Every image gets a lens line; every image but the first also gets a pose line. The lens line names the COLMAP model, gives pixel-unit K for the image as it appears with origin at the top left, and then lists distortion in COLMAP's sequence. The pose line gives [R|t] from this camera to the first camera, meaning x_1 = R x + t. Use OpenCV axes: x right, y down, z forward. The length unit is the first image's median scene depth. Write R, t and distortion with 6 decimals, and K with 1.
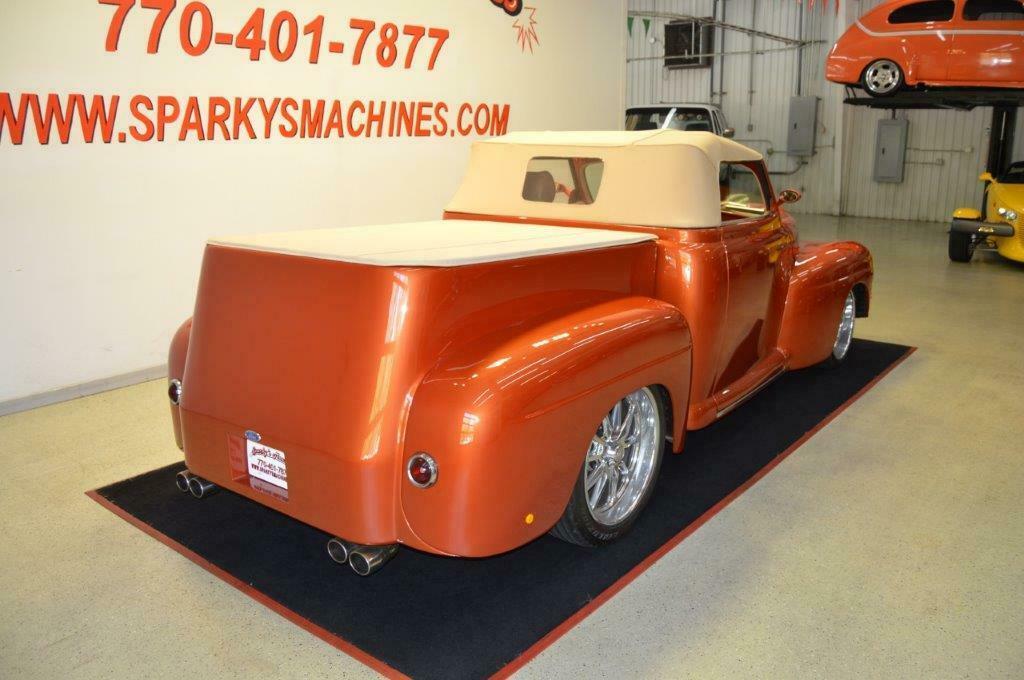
lens RADIAL K [[806.8, 0, 512.0], [0, 806.8, 340.0], [0, 0, 1]] dist [-0.064275, 0.004108]
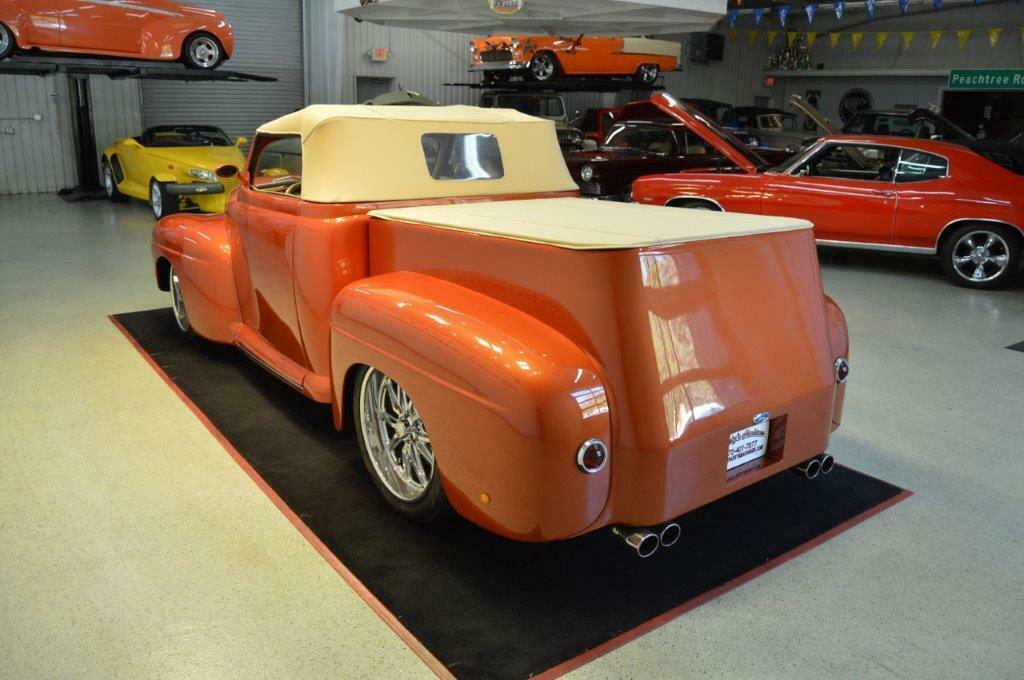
lens RADIAL K [[812.1, 0, 512.0], [0, 812.1, 340.0], [0, 0, 1]] dist [-0.066351, 0.006677]
pose [[0.255279, -0.256484, 0.932228, -0.270516], [0.216784, 0.954809, 0.203333, -0.050488], [-0.942251, 0.150186, 0.299344, 0.200112]]
